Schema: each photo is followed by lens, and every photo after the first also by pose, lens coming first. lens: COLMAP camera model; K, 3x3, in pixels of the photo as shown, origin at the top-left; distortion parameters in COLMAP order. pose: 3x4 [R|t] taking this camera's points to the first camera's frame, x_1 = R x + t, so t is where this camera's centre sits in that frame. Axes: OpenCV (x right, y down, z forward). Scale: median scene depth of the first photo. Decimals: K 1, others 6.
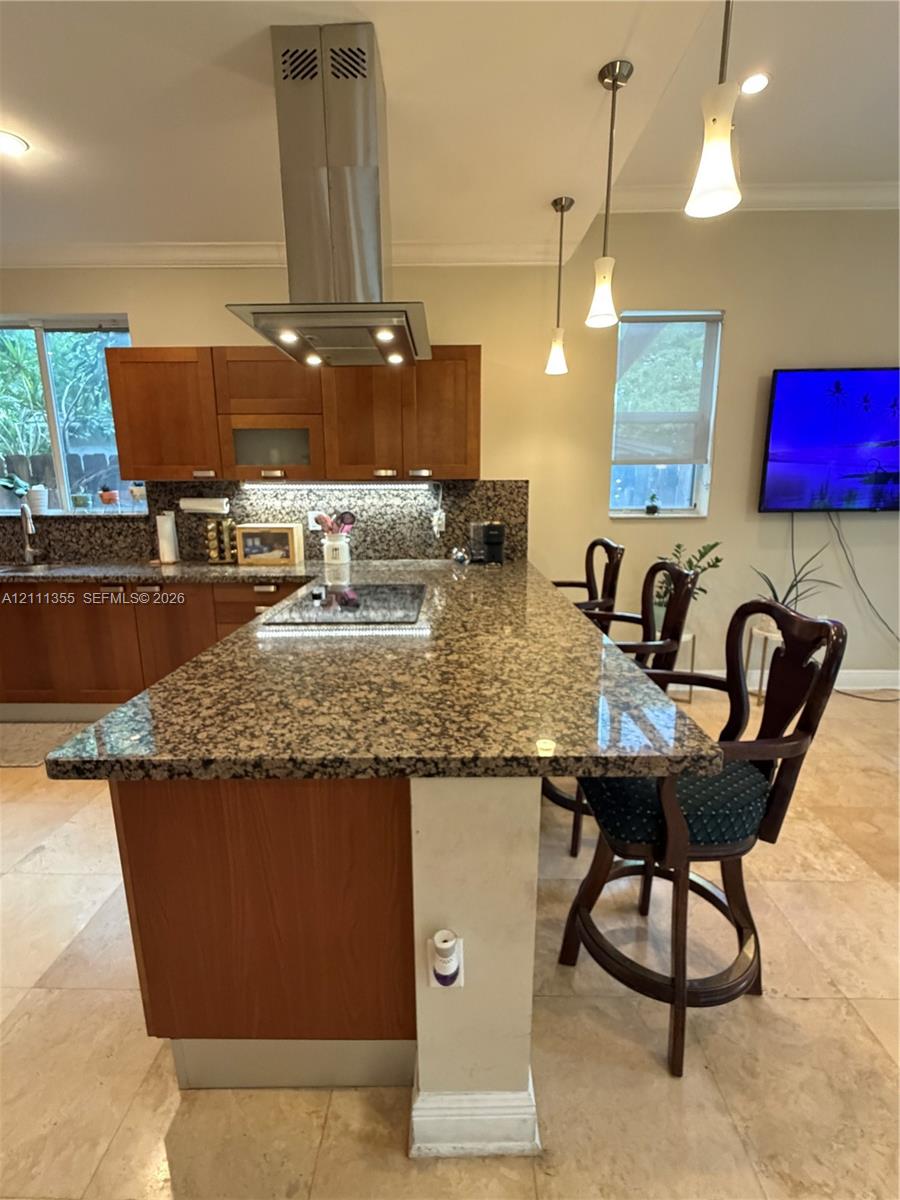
lens RADIAL K [[542.3, 0, 450.2], [0, 542.3, 601.0], [0, 0, 1]] dist [0.001349, -0.000884]
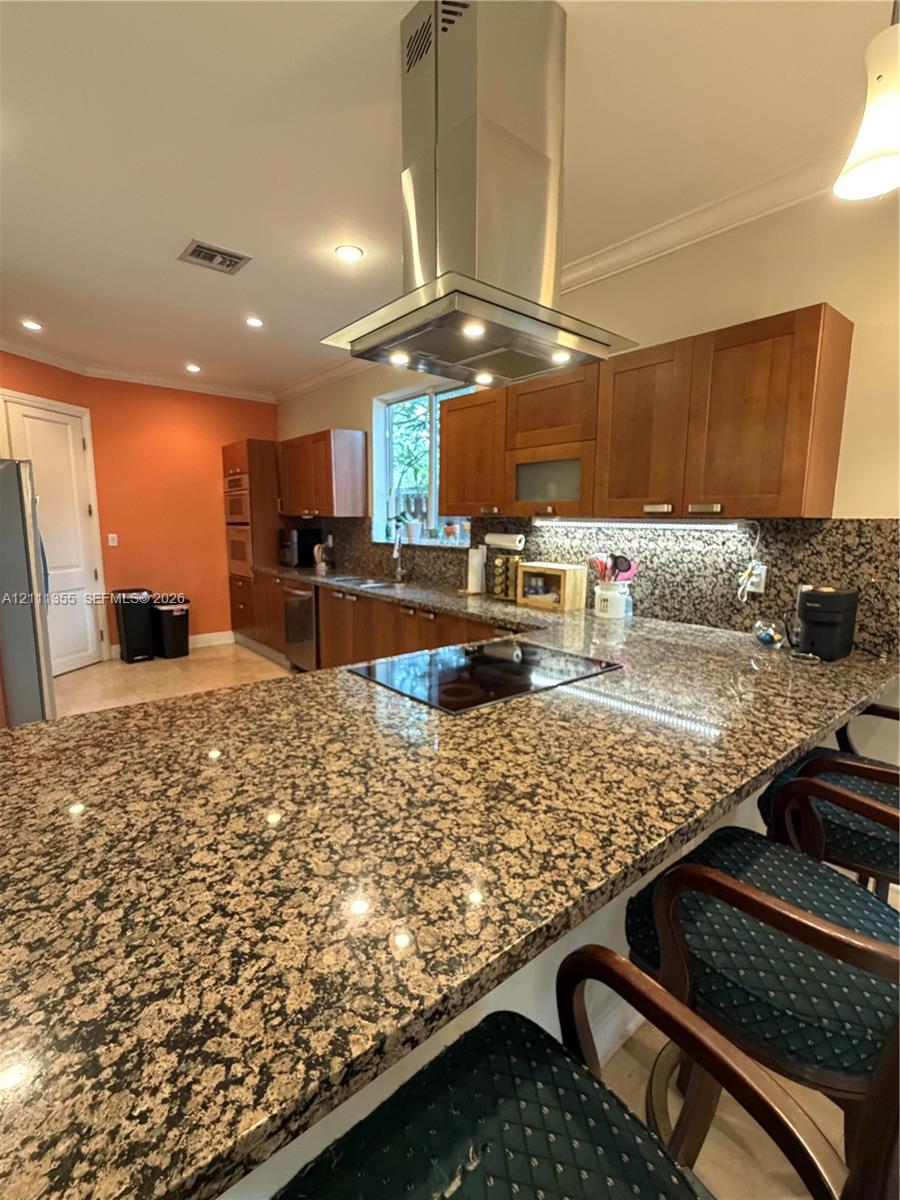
lens RADIAL K [[542.3, 0, 450.2], [0, 542.3, 601.0], [0, 0, 1]] dist [0.001349, -0.000884]
pose [[0.648689, 0.123014, -0.751046, 0.246894], [-0.169169, 0.985468, 0.015297, -0.064760], [0.742014, 0.117130, 0.660073, 0.273104]]
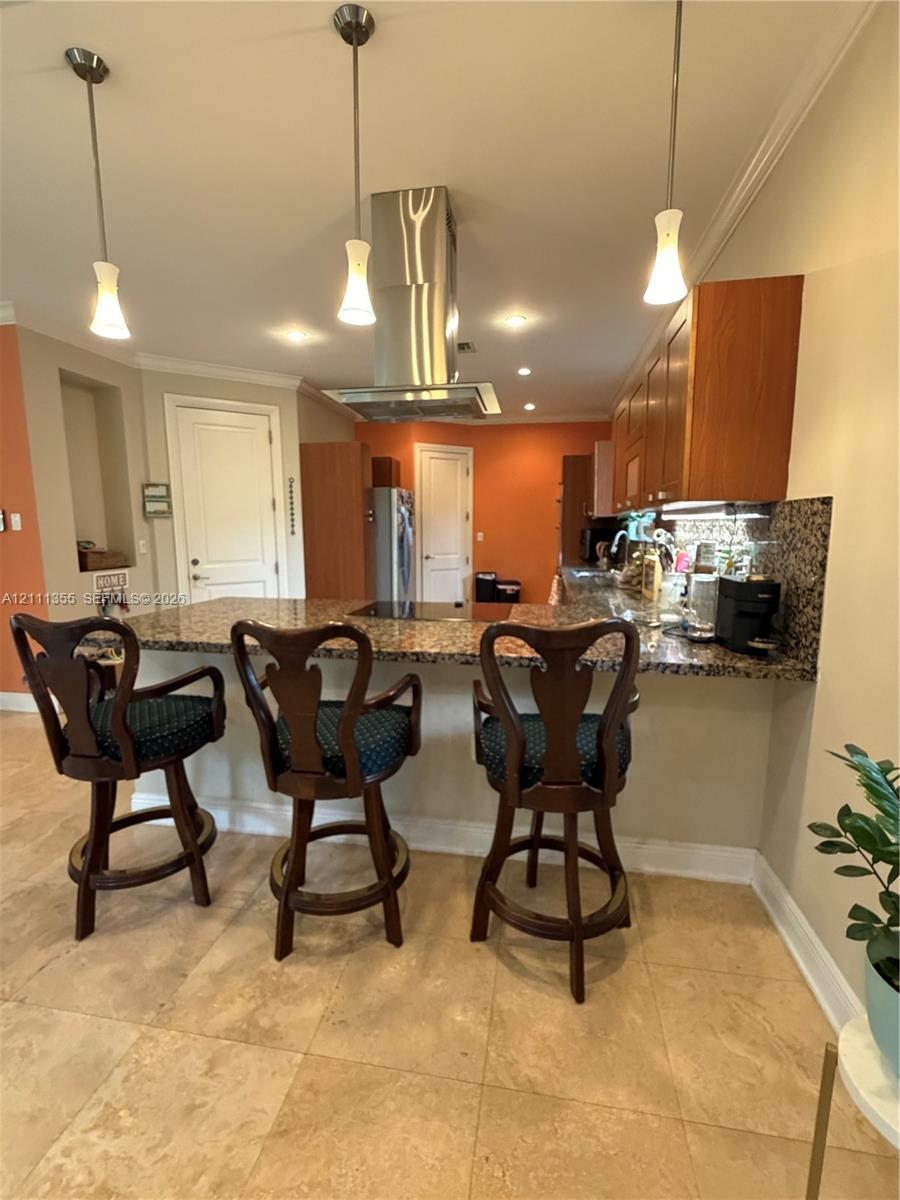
lens RADIAL K [[542.3, 0, 450.2], [0, 542.3, 601.0], [0, 0, 1]] dist [0.001349, -0.000884]
pose [[-0.159201, 0.141363, -0.977073, 0.647268], [-0.201213, 0.964276, 0.172296, -0.152268], [0.966524, 0.224030, -0.125070, 0.767563]]
